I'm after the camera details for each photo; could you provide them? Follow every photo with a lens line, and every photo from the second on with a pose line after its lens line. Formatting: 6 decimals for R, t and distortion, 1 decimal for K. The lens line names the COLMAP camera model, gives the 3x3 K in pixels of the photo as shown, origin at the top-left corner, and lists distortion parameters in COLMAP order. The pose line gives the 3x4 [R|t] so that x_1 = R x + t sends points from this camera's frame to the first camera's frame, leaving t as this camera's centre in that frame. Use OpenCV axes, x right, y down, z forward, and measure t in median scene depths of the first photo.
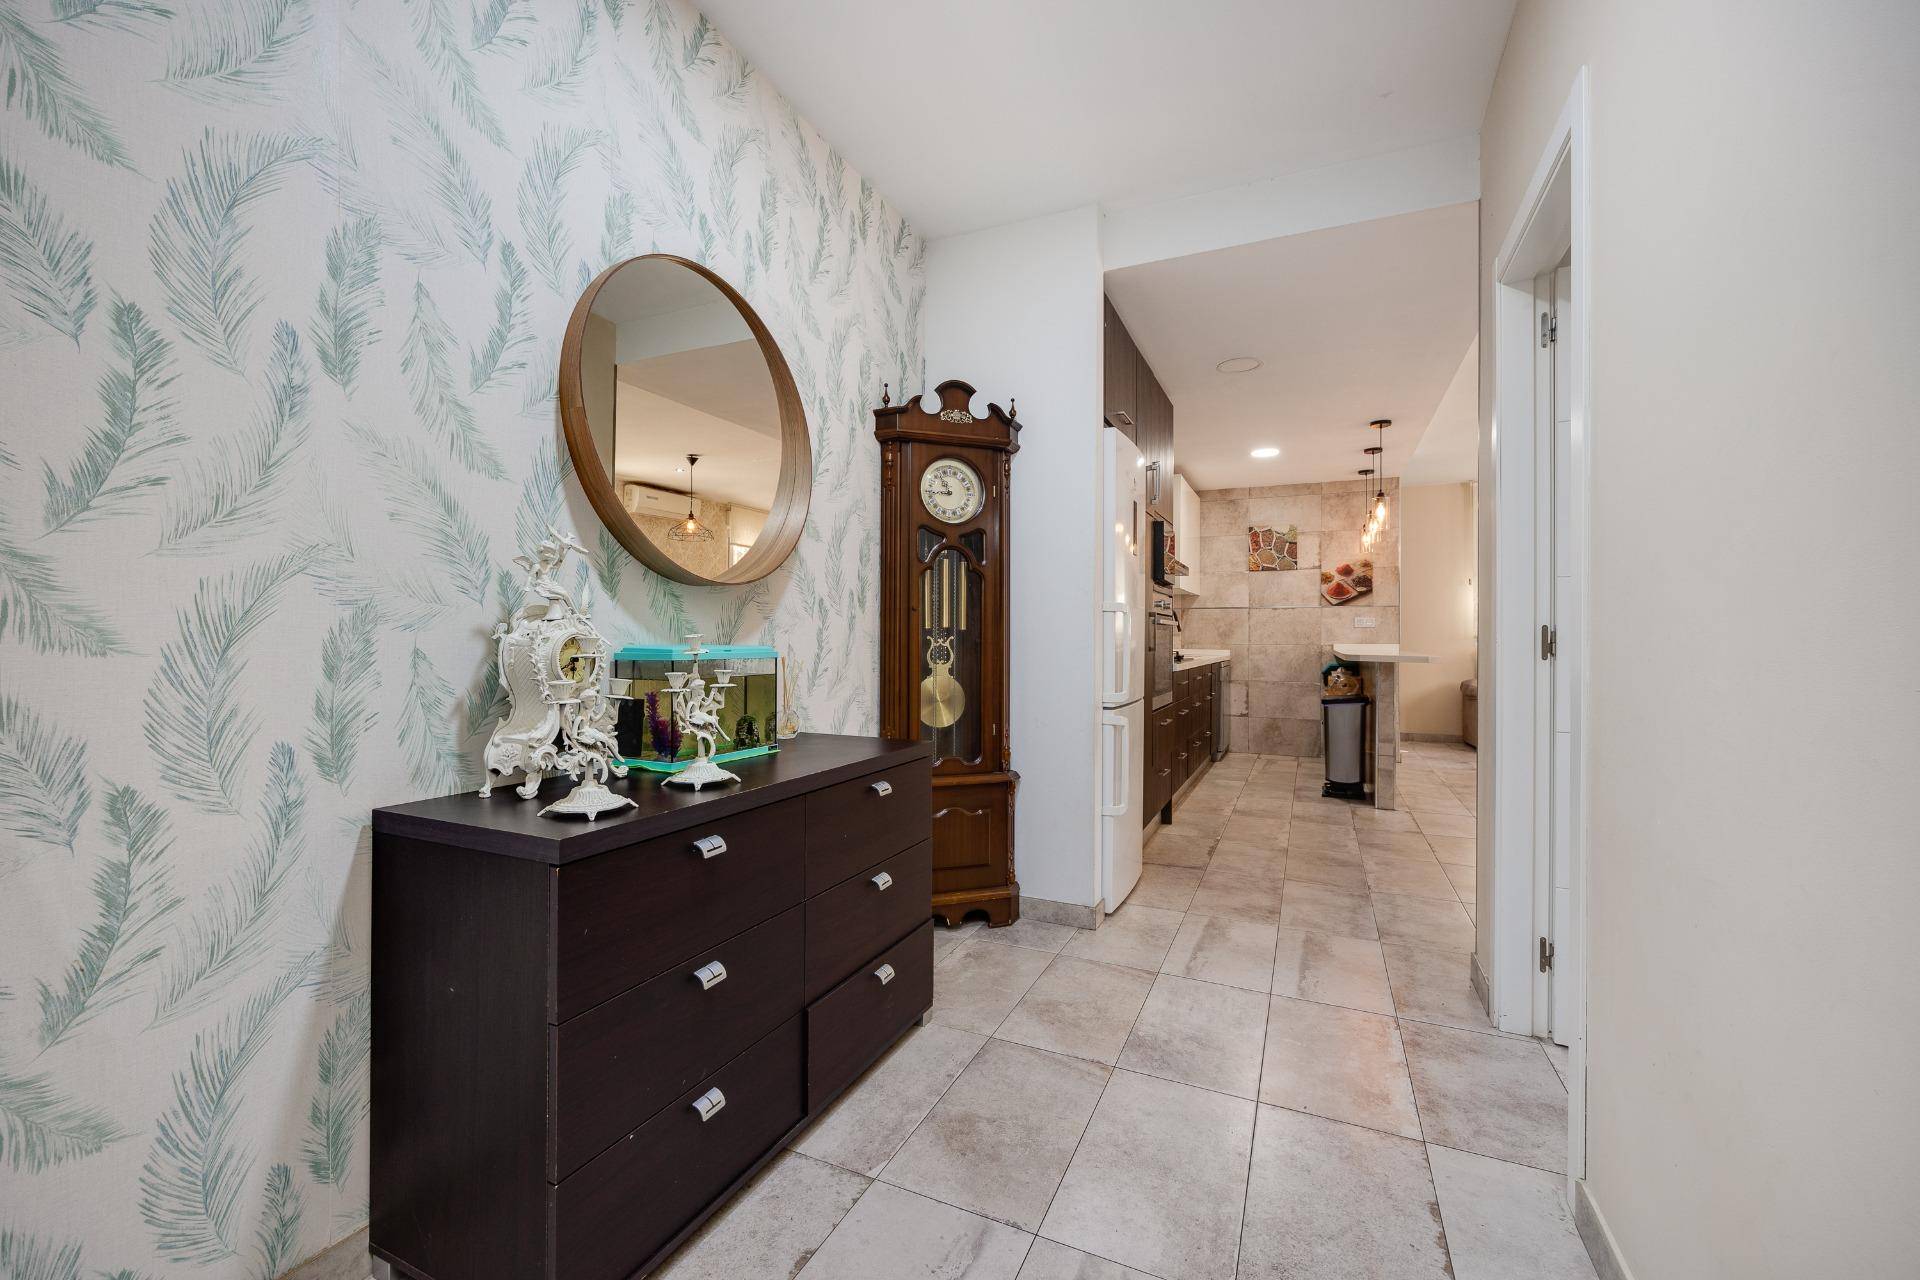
lens RADIAL K [[836.1, 0, 911.3], [0, 836.1, 627.7], [0, 0, 1]] dist [-0.002370, 0.000006]
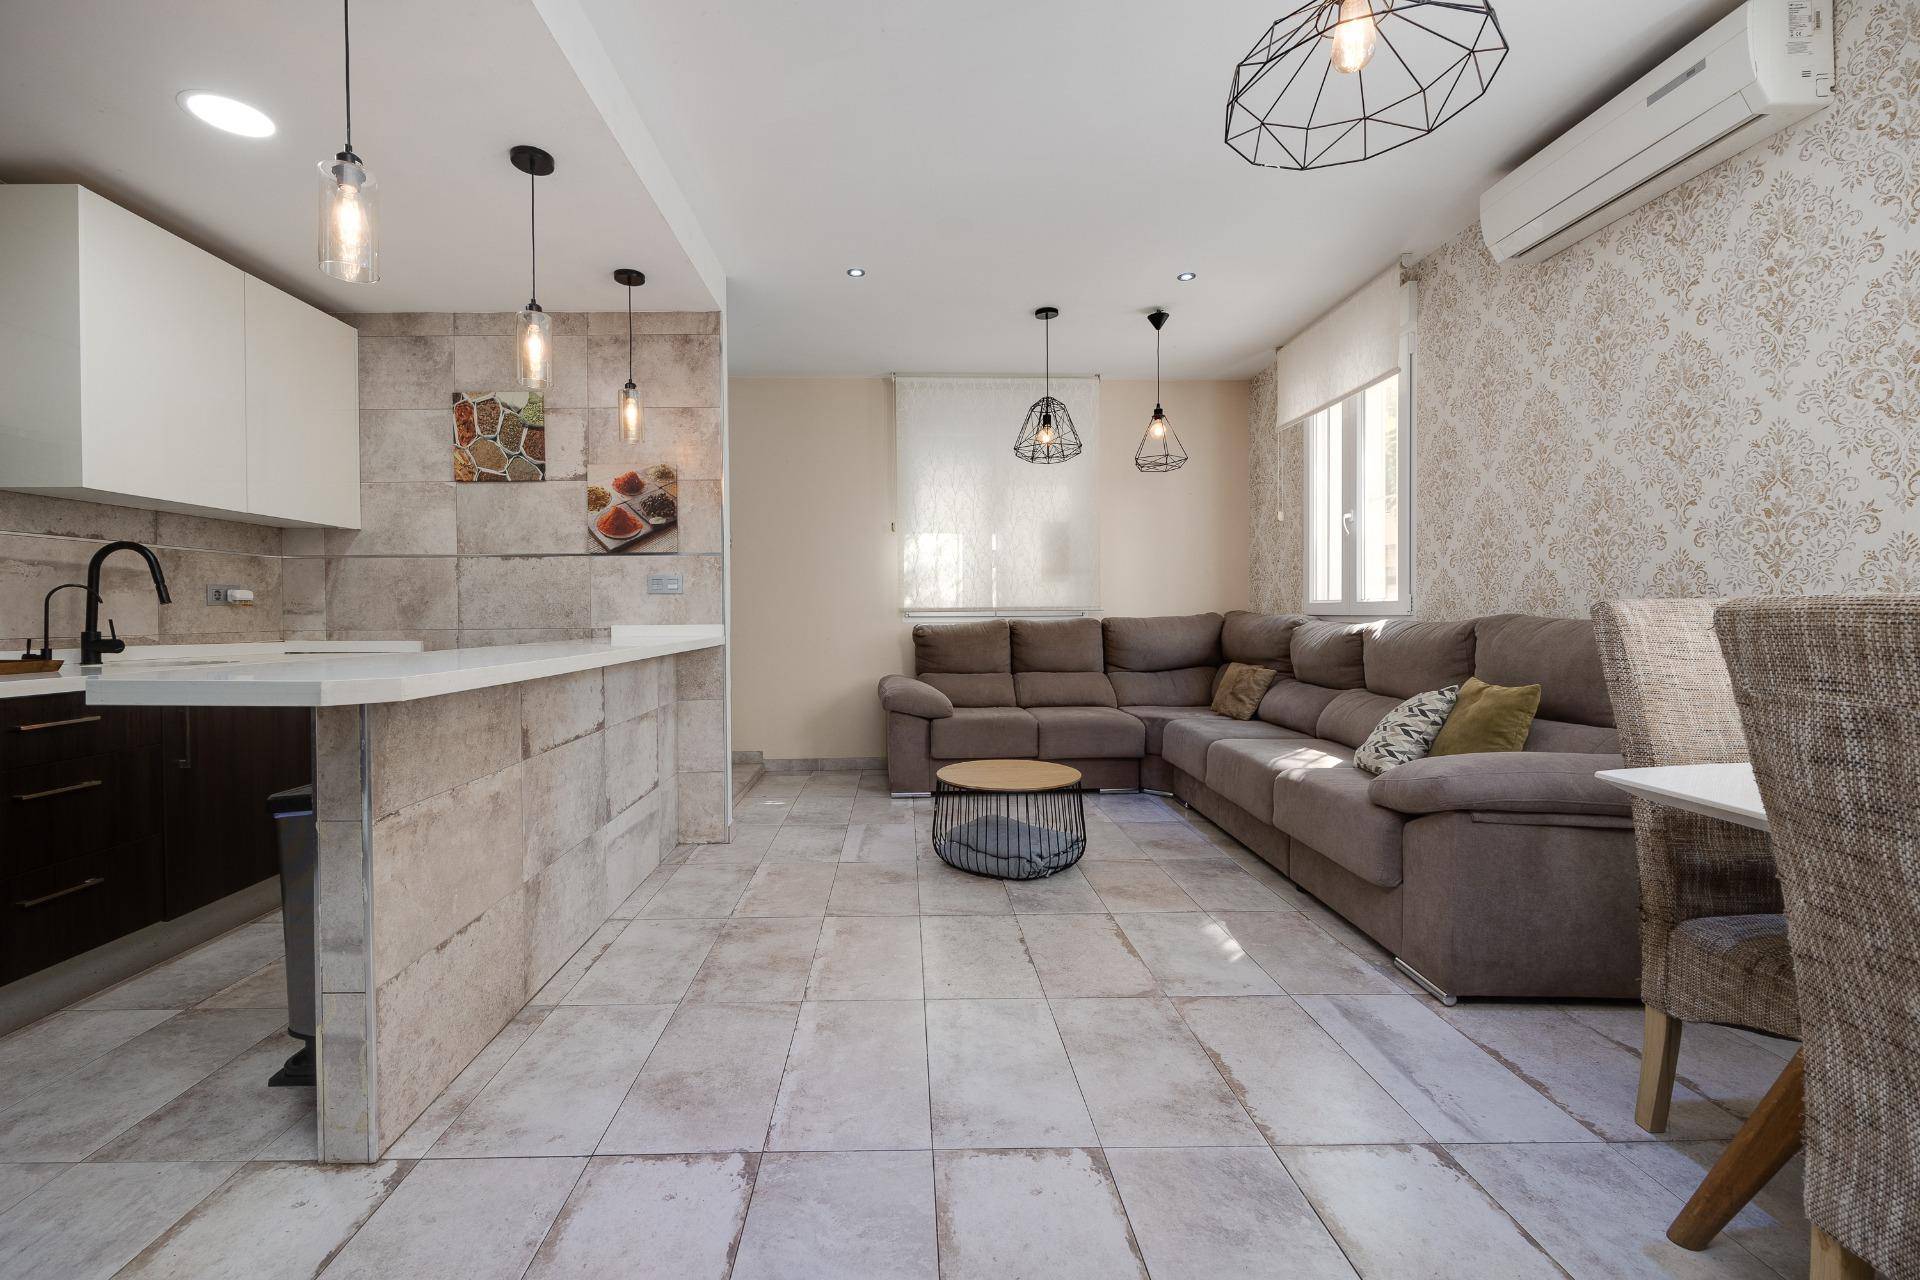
lens RADIAL K [[836.1, 0, 911.3], [0, 836.1, 627.7], [0, 0, 1]] dist [-0.002370, 0.000006]
pose [[0.898713, -0.020518, 0.438057, 0.441935], [0.009296, 0.999572, 0.027747, 0.007870], [-0.438439, -0.020864, 0.898519, 0.447025]]
